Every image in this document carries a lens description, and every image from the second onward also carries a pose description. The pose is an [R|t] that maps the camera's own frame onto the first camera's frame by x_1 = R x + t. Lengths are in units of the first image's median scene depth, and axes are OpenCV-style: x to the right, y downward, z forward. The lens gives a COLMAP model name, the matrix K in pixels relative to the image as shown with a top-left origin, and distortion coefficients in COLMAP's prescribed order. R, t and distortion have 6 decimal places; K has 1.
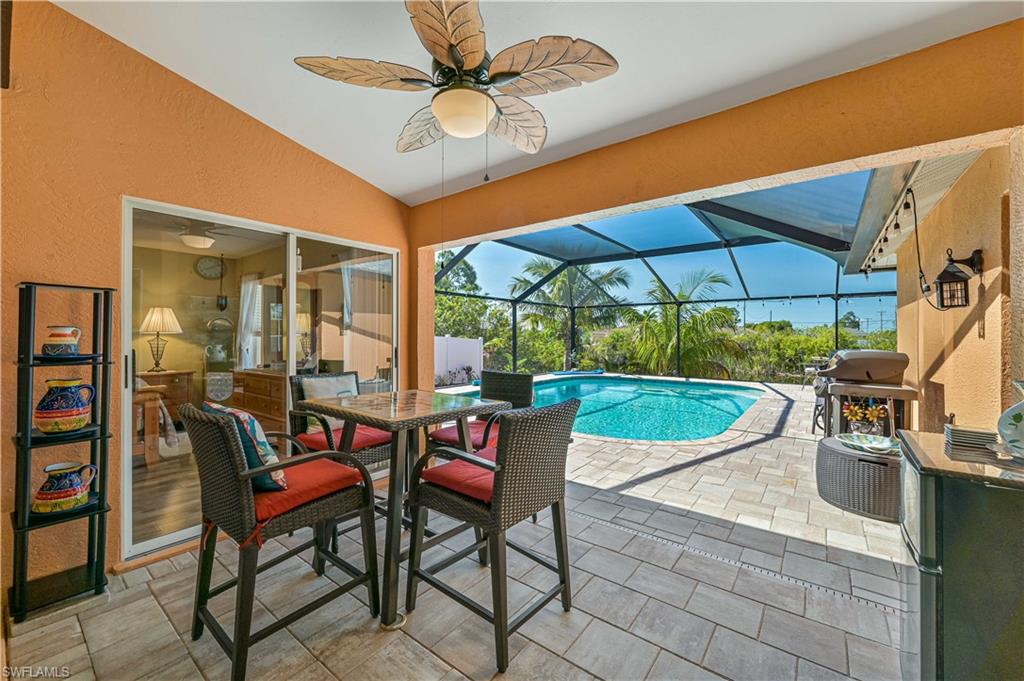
lens RADIAL K [[402.6, 0, 513.5], [0, 402.6, 335.9], [0, 0, 1]] dist [-0.002525, -0.000081]
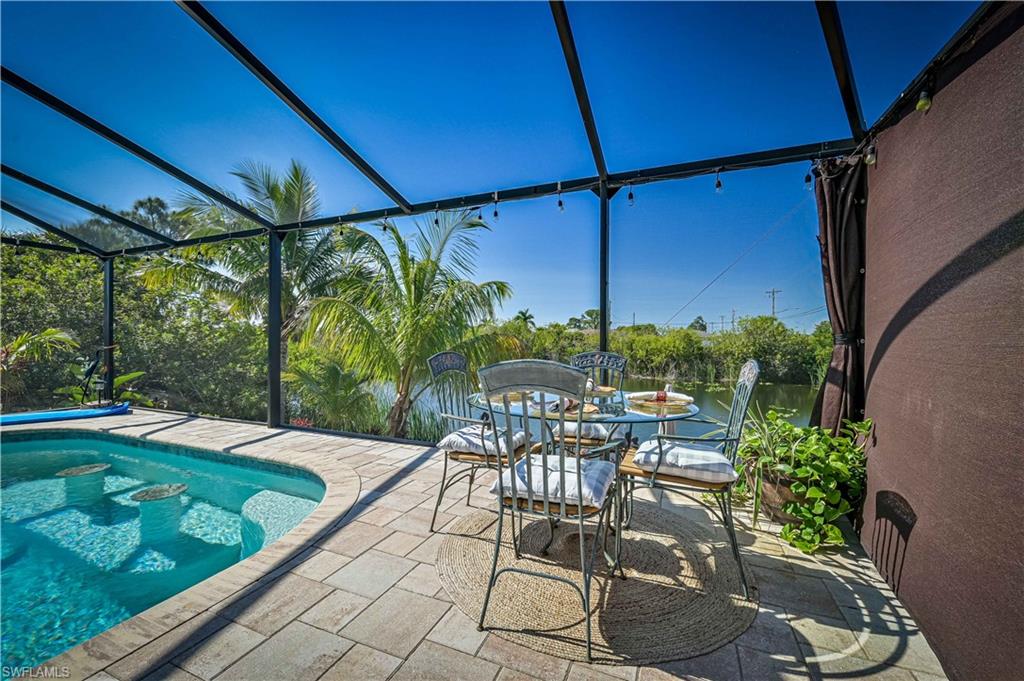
lens RADIAL K [[402.6, 0, 509.6], [0, 402.6, 340.8], [0, 0, 1]] dist [-0.002525, -0.000081]
pose [[0.967461, -0.002779, 0.253006, 0.142488], [0.000845, 0.999970, 0.007755, 0.004005], [-0.253020, -0.007289, 0.967434, 0.155469]]
